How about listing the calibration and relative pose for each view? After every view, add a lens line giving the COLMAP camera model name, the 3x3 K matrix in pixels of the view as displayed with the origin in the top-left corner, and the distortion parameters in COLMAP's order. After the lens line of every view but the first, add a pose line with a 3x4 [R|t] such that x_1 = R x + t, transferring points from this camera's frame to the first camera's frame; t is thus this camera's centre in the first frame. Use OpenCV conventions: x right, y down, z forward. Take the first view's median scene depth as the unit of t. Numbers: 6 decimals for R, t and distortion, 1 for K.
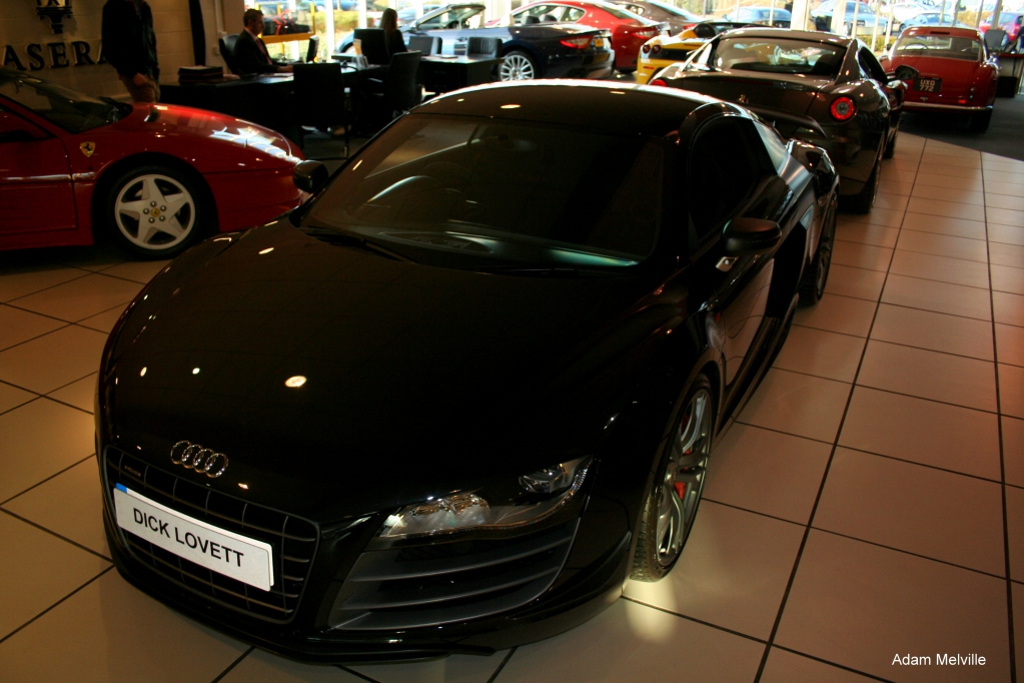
lens RADIAL K [[848.3, 0, 512.0], [0, 848.3, 341.5], [0, 0, 1]] dist [-0.043976, 0.003619]
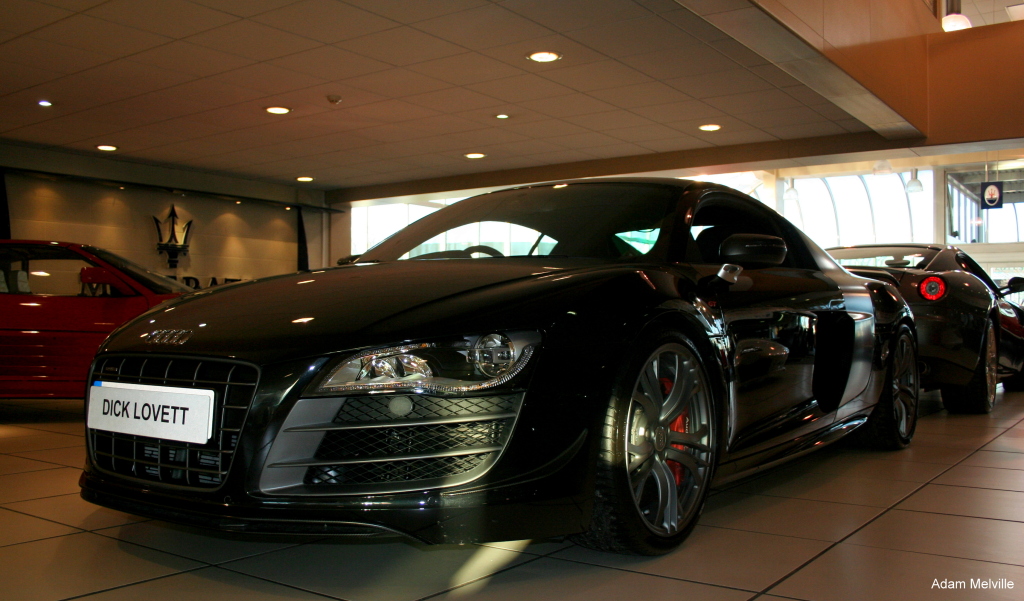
lens RADIAL K [[946.3, 0, 512.0], [0, 946.3, 300.5], [0, 0, 1]] dist [-0.002761, -0.243270]
pose [[0.989395, -0.013258, -0.144642, 0.210063], [-0.048466, 0.908618, -0.414806, 0.529577], [0.136923, 0.417418, 0.898340, -0.018640]]
